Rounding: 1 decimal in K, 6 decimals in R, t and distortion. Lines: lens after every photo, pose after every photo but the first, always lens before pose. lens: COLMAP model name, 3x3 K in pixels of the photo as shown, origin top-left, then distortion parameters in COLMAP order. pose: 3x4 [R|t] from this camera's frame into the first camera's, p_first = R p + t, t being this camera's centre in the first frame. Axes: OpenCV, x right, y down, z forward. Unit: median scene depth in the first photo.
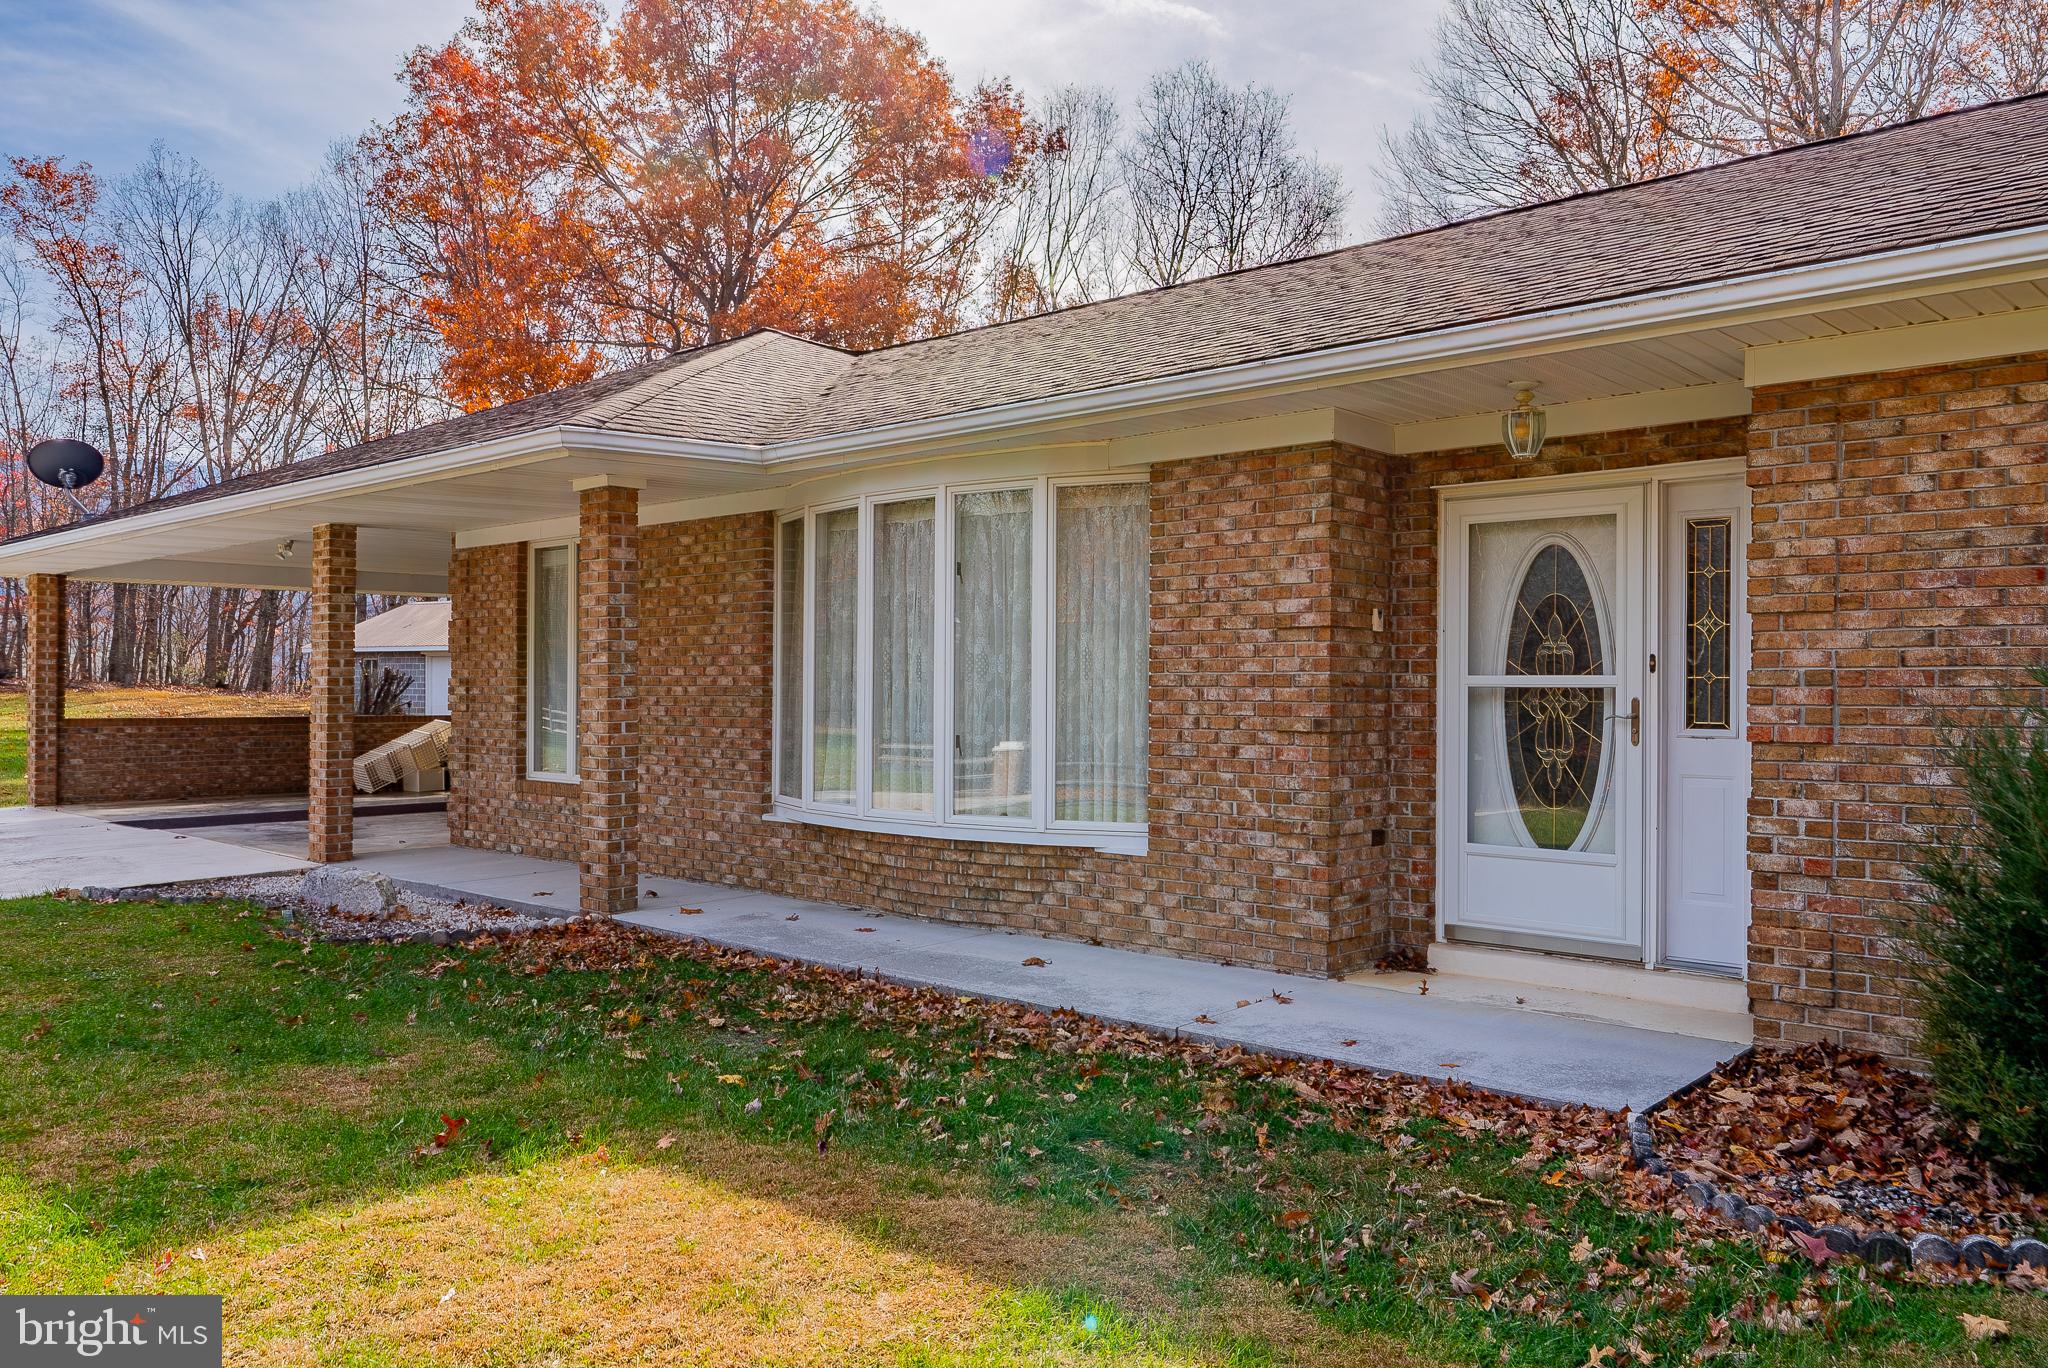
lens RADIAL K [[1559.6, 0, 1019.4], [0, 1559.6, 684.9], [0, 0, 1]] dist [-0.003502, -0.000375]
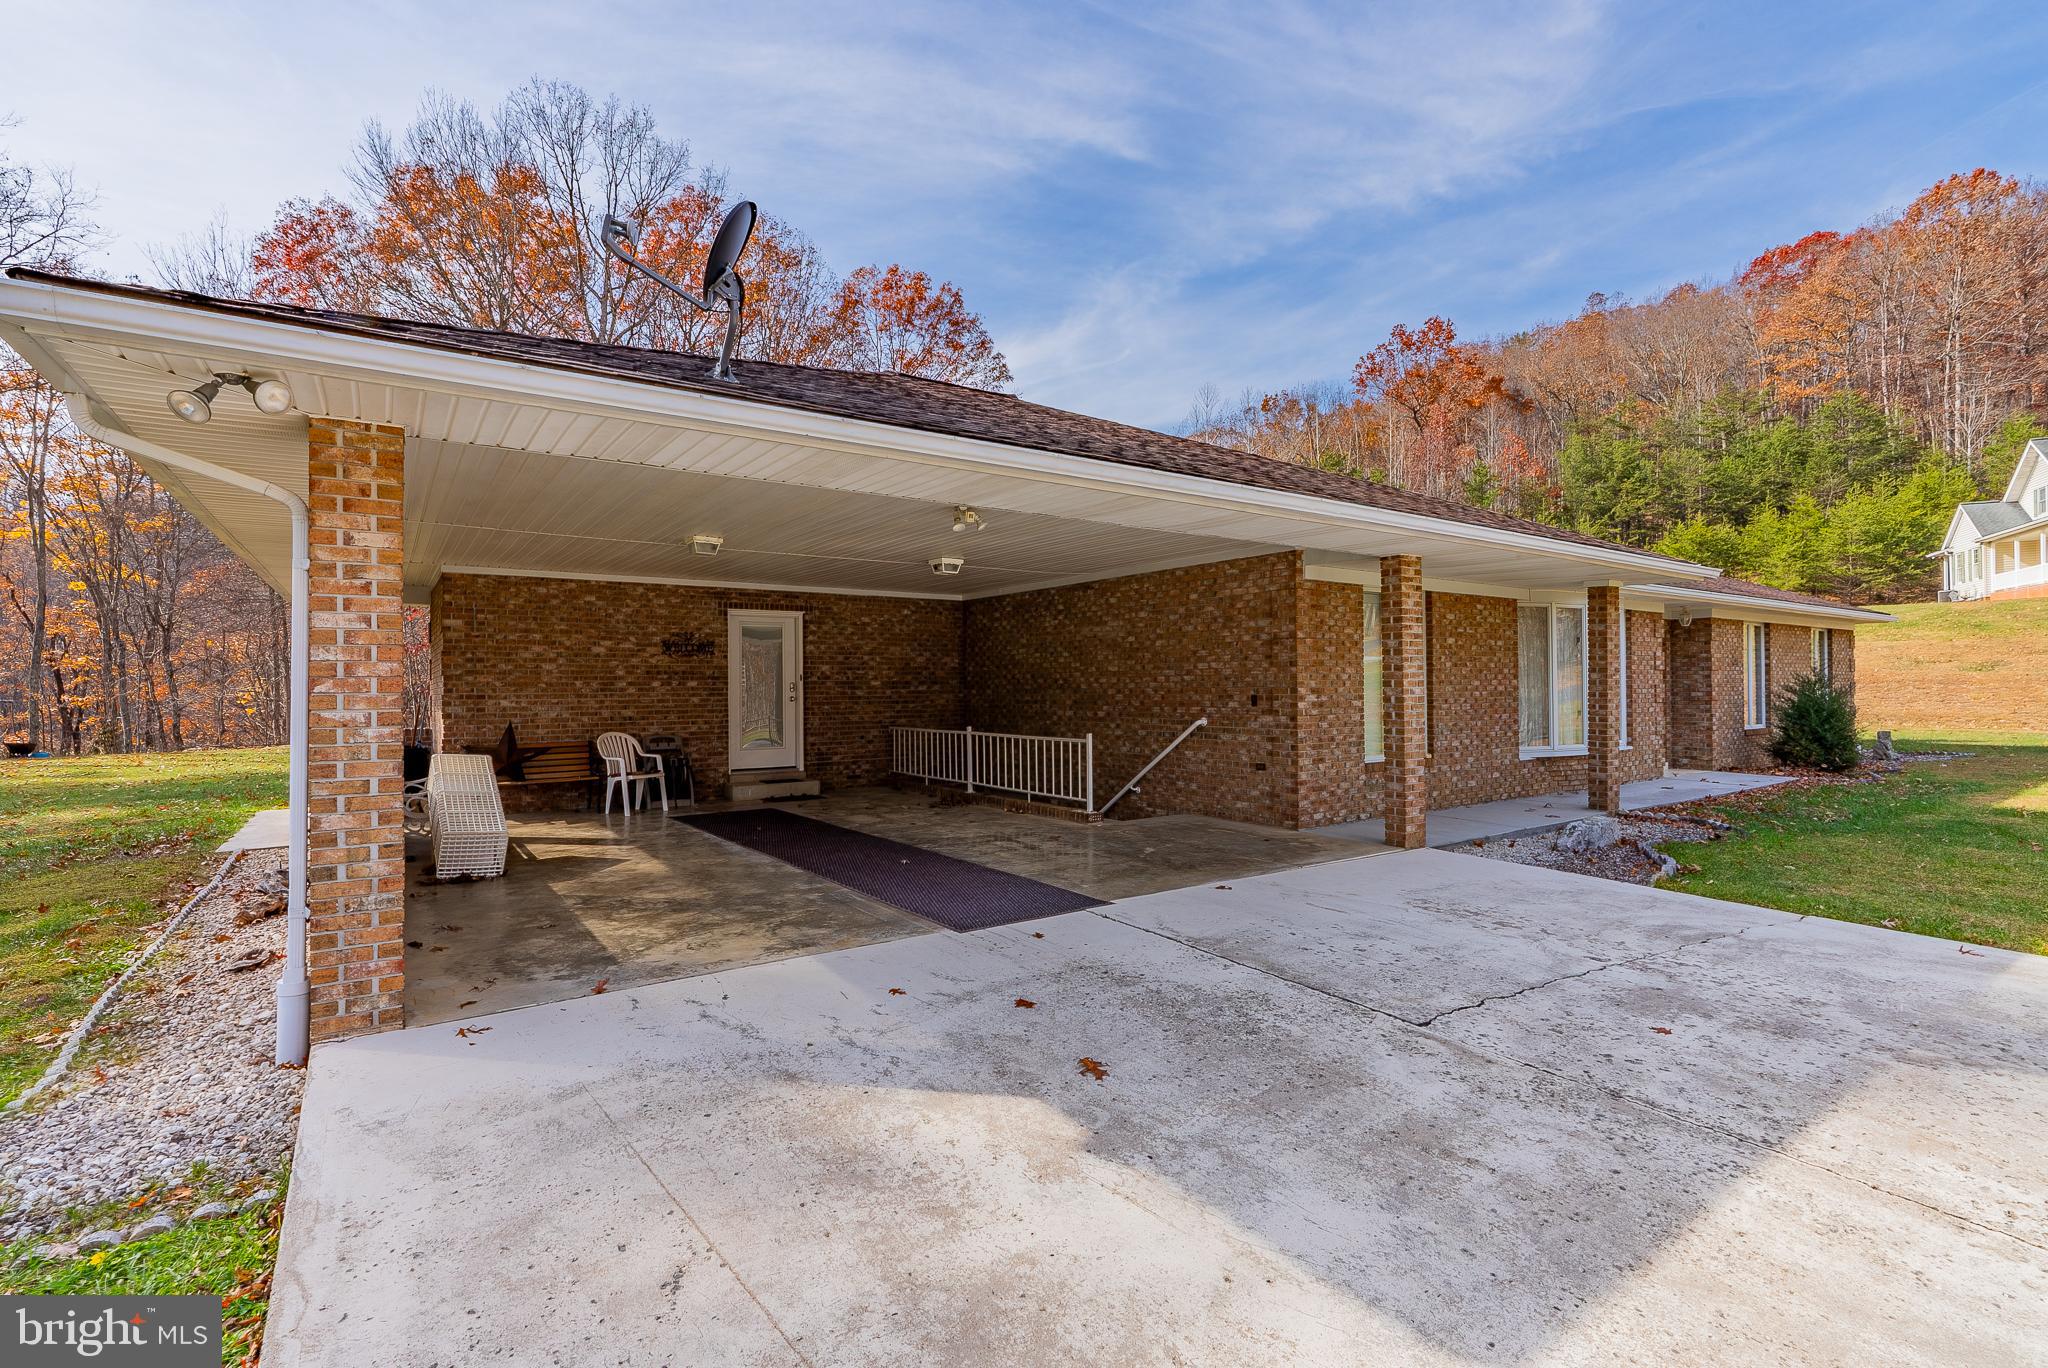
lens RADIAL K [[943.5, 0, 1029.6], [0, 943.5, 689.6], [0, 0, 1]] dist [-0.010730, 0.000364]
pose [[0.195863, -0.004437, 0.980621, -1.466443], [0.007149, 0.999970, 0.003097, -0.008627], [-0.980605, 0.006404, 0.195889, 1.413472]]
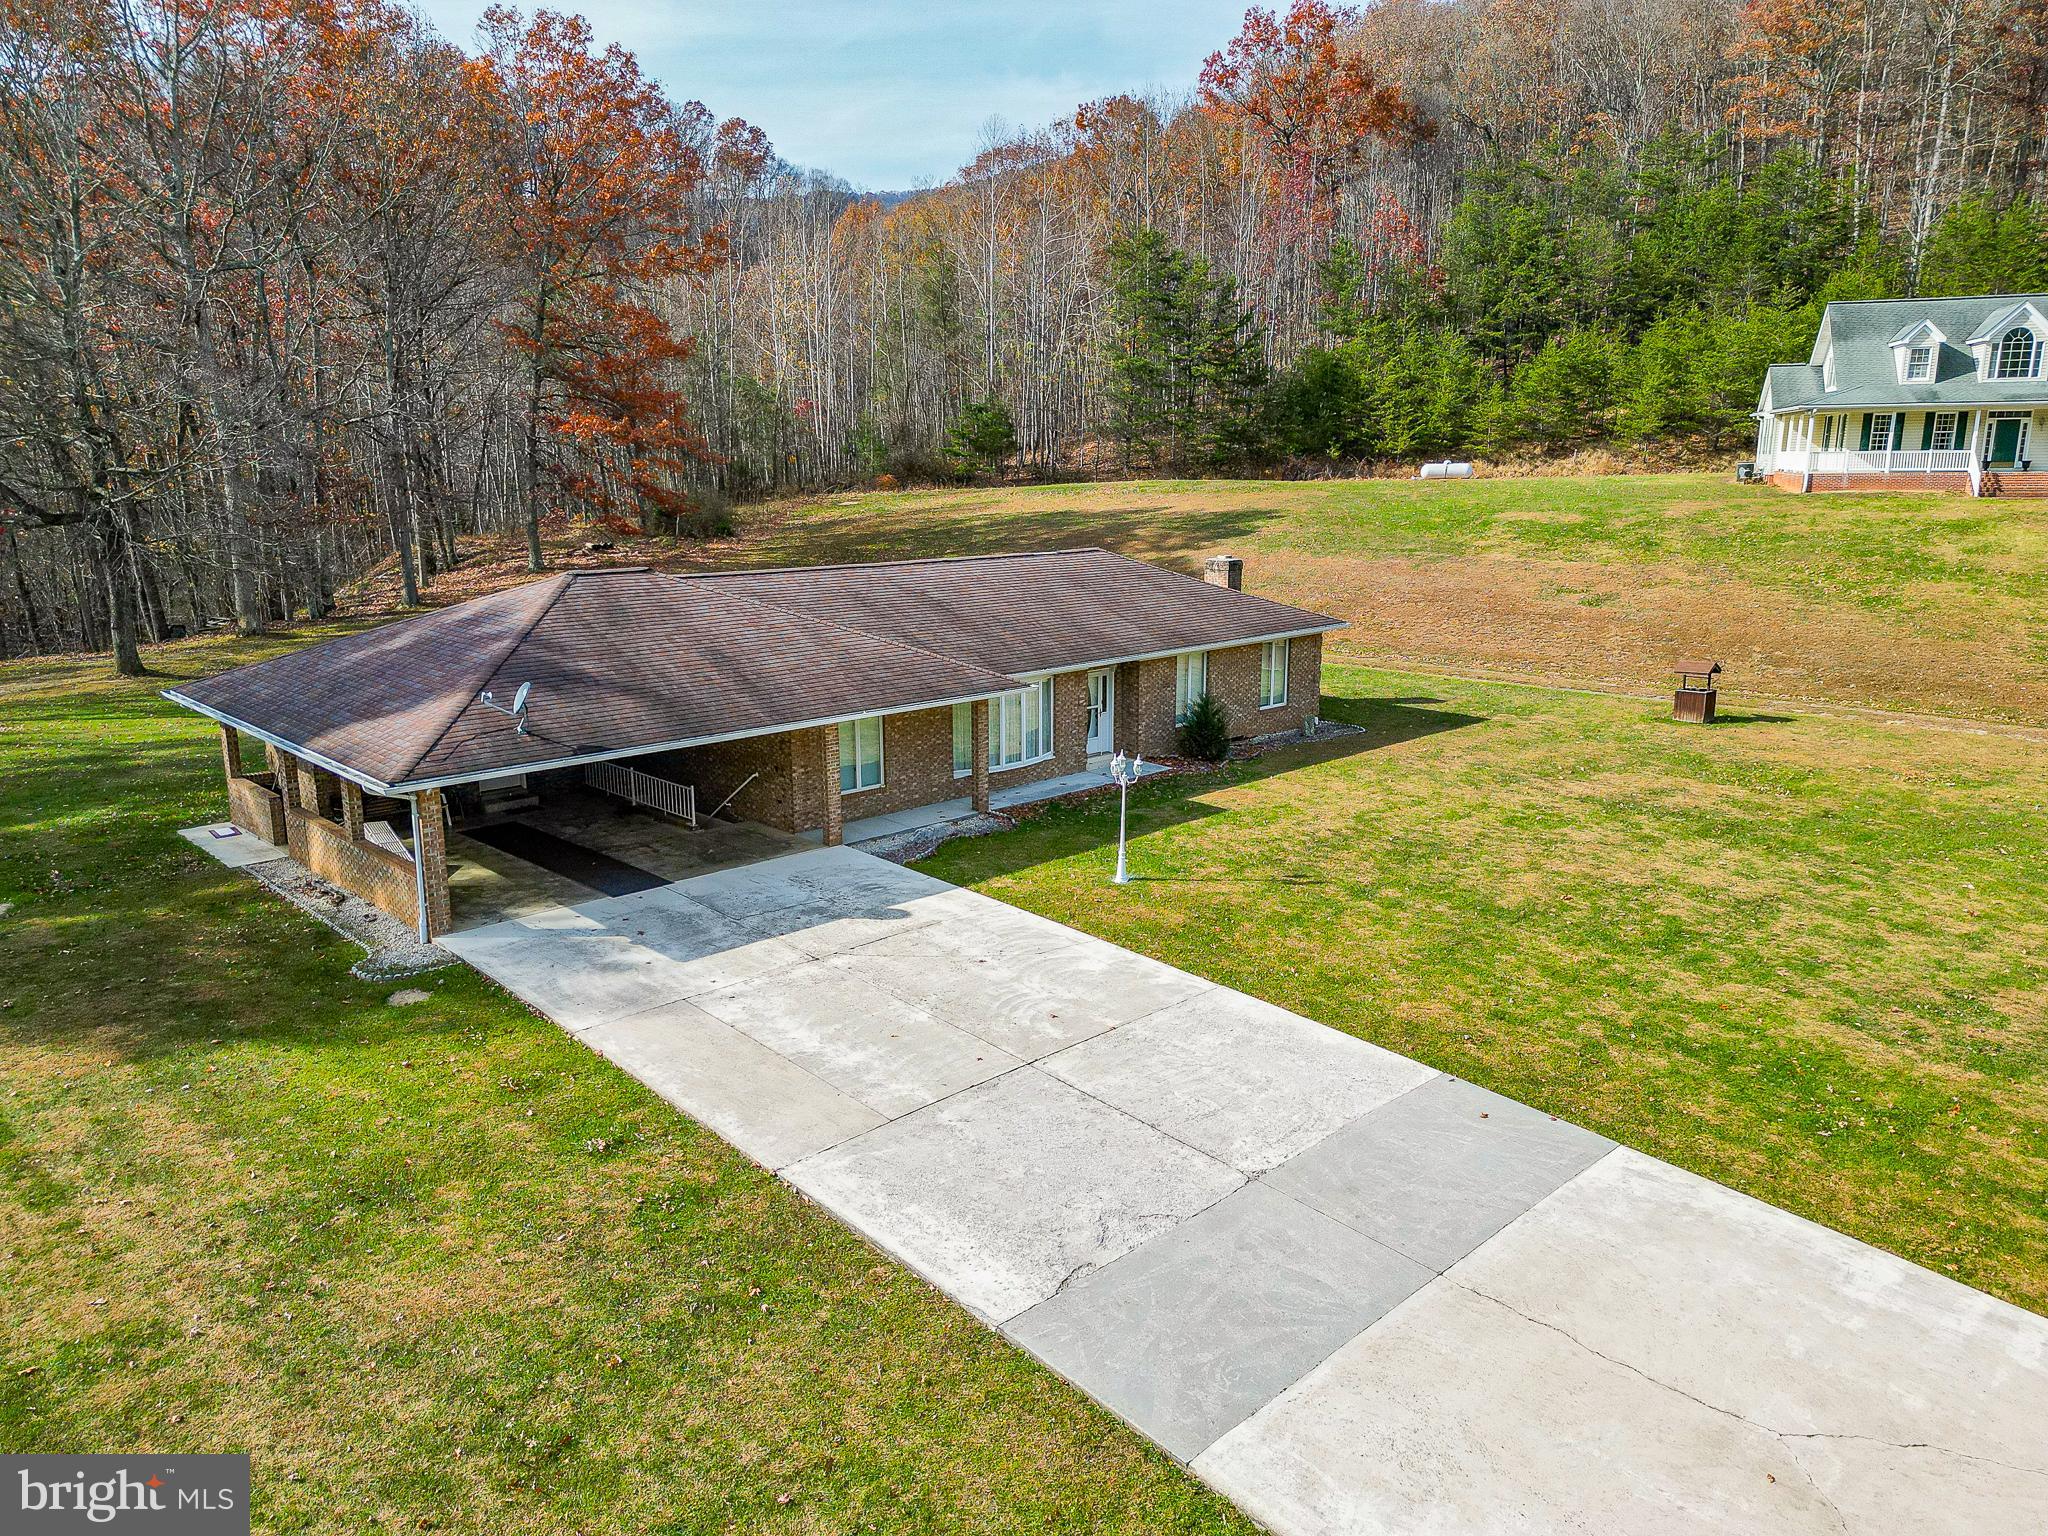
lens RADIAL K [[1433.1, 0, 1022.9], [0, 1433.1, 780.0], [0, 0, 1]] dist [0.085907, -0.059865]
pose [[0.046912, -0.221468, 0.974039, -3.319079], [0.002689, 0.975137, 0.221588, -0.625296], [-0.998895, -0.007776, 0.046341, 0.729831]]
